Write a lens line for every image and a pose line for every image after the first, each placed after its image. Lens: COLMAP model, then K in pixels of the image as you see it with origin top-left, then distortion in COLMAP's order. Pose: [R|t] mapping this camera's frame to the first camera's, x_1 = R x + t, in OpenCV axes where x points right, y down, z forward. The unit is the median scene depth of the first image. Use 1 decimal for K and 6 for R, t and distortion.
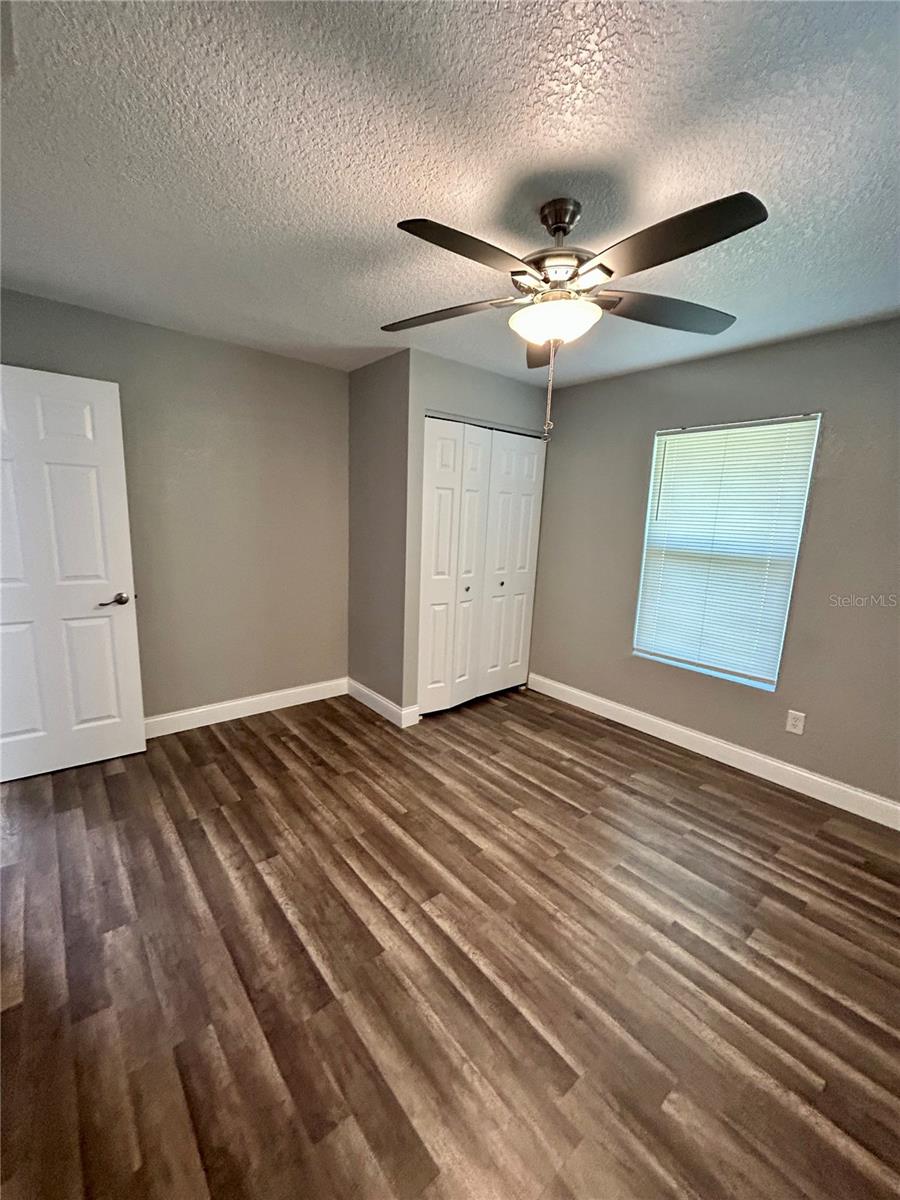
lens RADIAL K [[490.1, 0, 450.0], [0, 490.1, 600.0], [0, 0, 1]] dist [-0.009848, 0.005669]
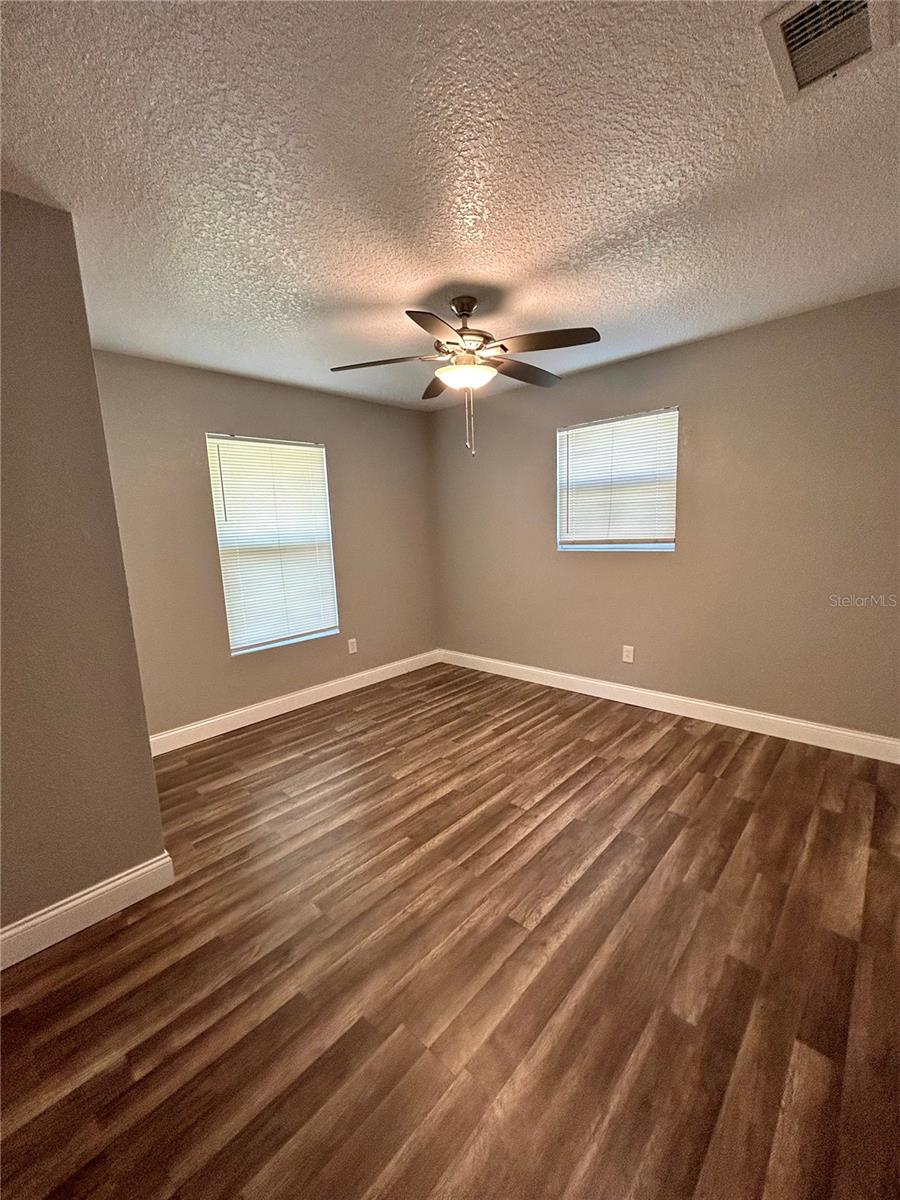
lens RADIAL K [[490.1, 0, 450.0], [0, 490.1, 600.0], [0, 0, 1]] dist [-0.009848, 0.005669]
pose [[-0.128613, -0.186859, 0.973931, -0.991398], [0.206159, 0.955594, 0.210566, -0.183260], [-0.970029, 0.227866, -0.084379, 0.982289]]
